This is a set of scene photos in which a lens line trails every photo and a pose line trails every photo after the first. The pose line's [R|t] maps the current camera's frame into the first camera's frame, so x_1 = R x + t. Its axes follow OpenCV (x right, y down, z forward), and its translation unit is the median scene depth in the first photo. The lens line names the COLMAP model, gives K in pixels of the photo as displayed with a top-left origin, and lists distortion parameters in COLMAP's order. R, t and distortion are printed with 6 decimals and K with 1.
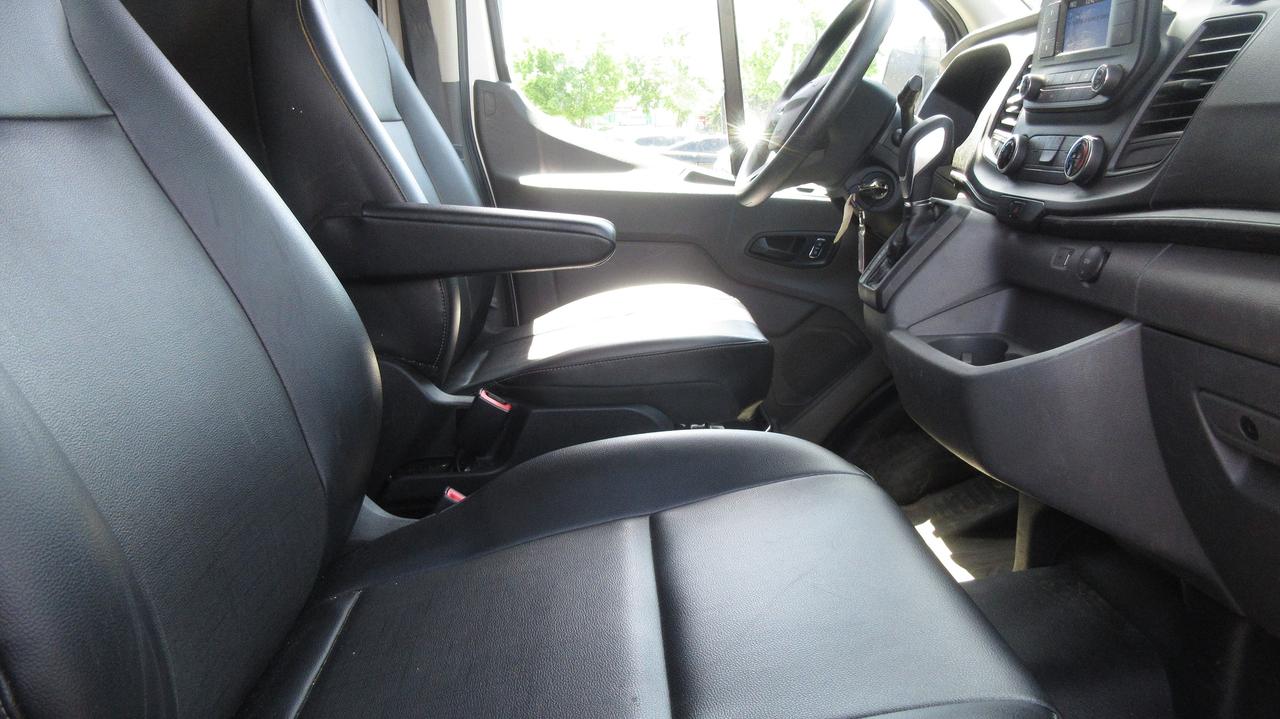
lens RADIAL K [[949.2, 0, 642.0], [0, 949.2, 355.7], [0, 0, 1]] dist [-0.001494, 0.005865]
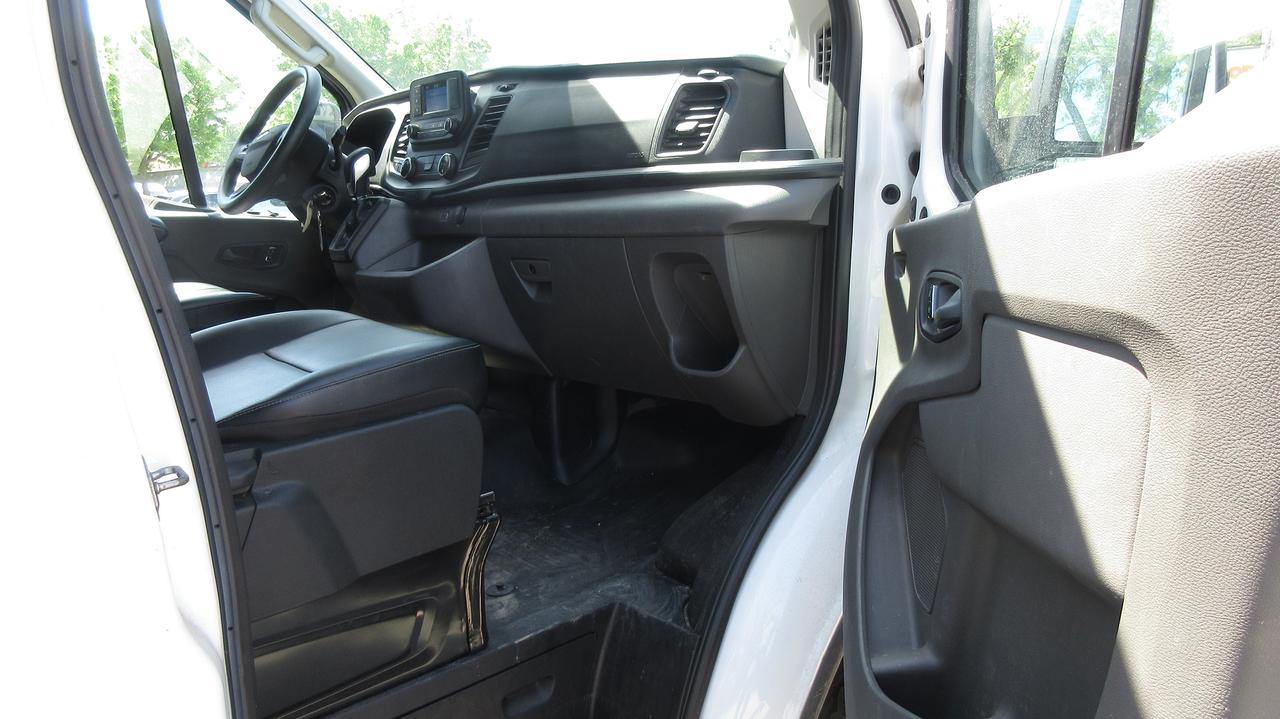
lens RADIAL K [[949.2, 0, 637.3], [0, 949.2, 353.5], [0, 0, 1]] dist [-0.001494, 0.005865]
pose [[0.801118, -0.125703, 0.585158, -0.357130], [0.167897, 0.985638, -0.018128, 0.238854], [-0.574475, 0.112768, 0.810717, -0.664418]]
